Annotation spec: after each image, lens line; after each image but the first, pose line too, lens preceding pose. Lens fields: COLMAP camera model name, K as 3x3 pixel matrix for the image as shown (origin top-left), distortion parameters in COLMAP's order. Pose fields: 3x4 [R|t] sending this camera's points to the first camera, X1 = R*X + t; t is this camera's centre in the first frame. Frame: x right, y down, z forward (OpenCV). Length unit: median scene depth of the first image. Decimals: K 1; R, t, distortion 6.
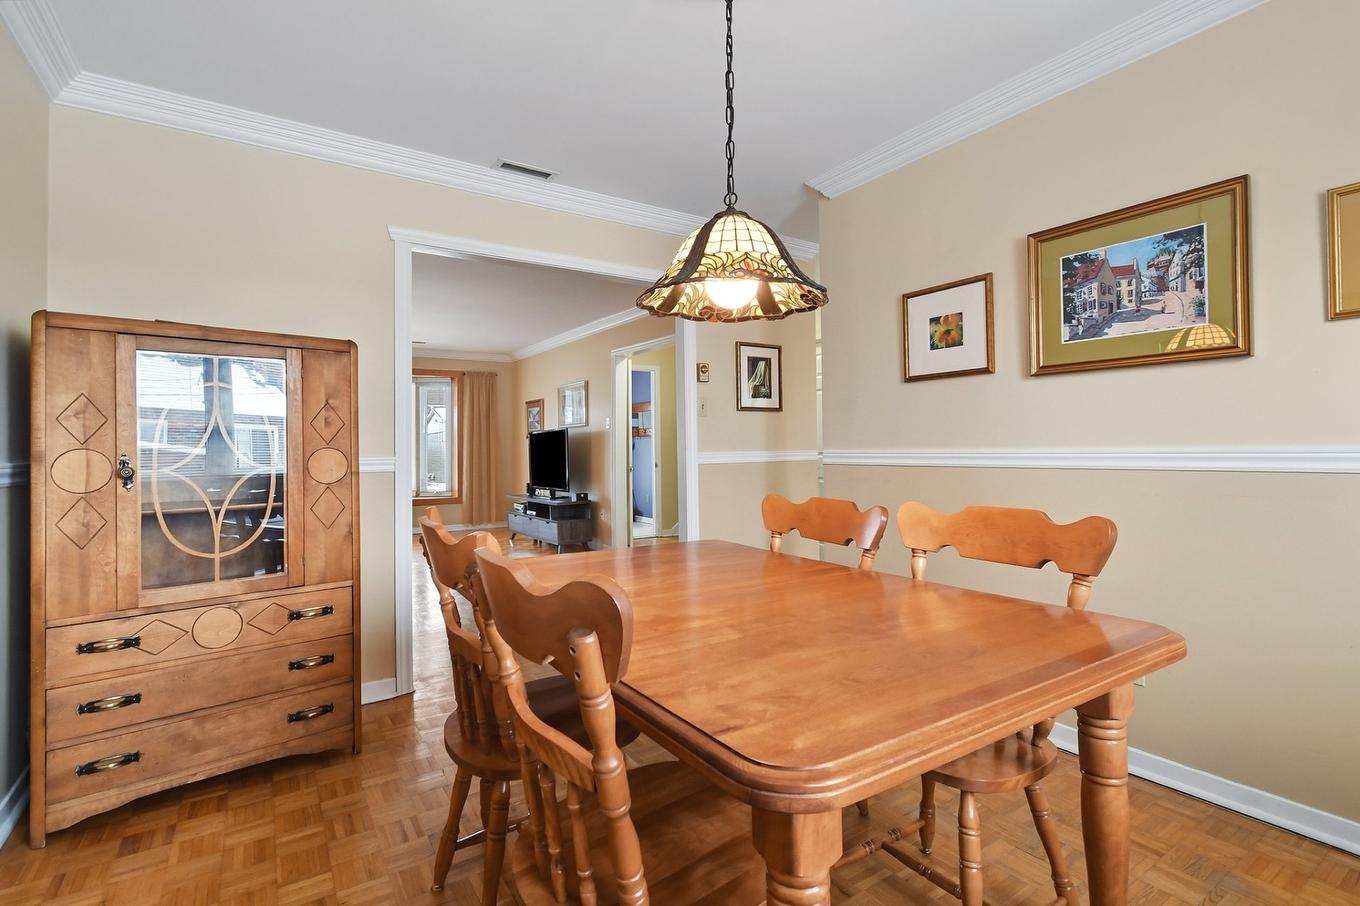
lens RADIAL K [[631.8, 0, 682.1], [0, 631.8, 458.7], [0, 0, 1]] dist [0.001849, 0.000202]
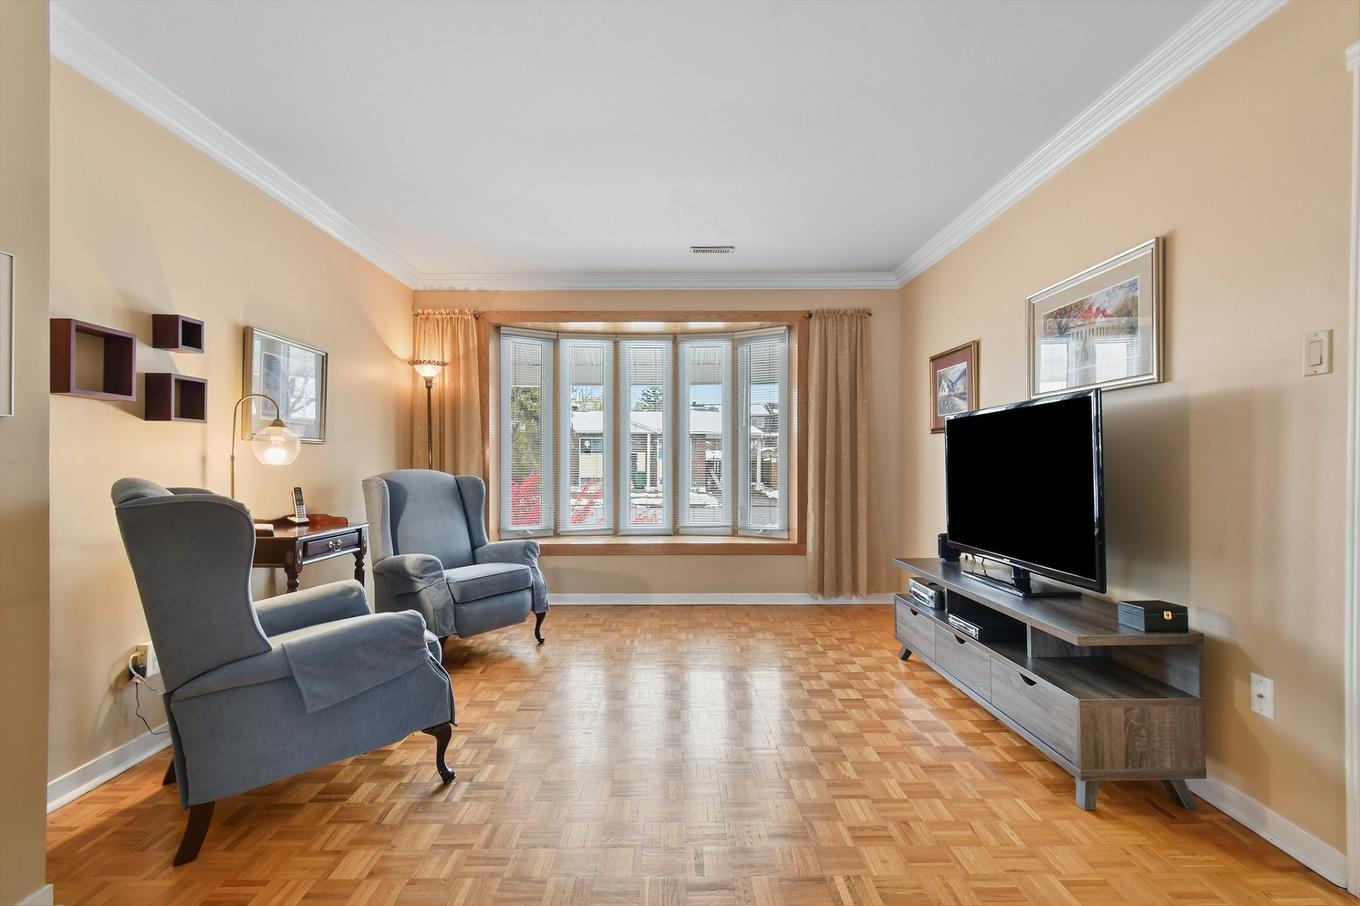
lens RADIAL K [[631.8, 0, 682.1], [0, 631.8, 458.7], [0, 0, 1]] dist [0.001849, 0.000202]
pose [[0.843155, 0.004500, -0.537651, -0.158648], [-0.007013, 0.999972, -0.002629, -0.010972], [0.537624, 0.005988, 0.843163, 0.528498]]
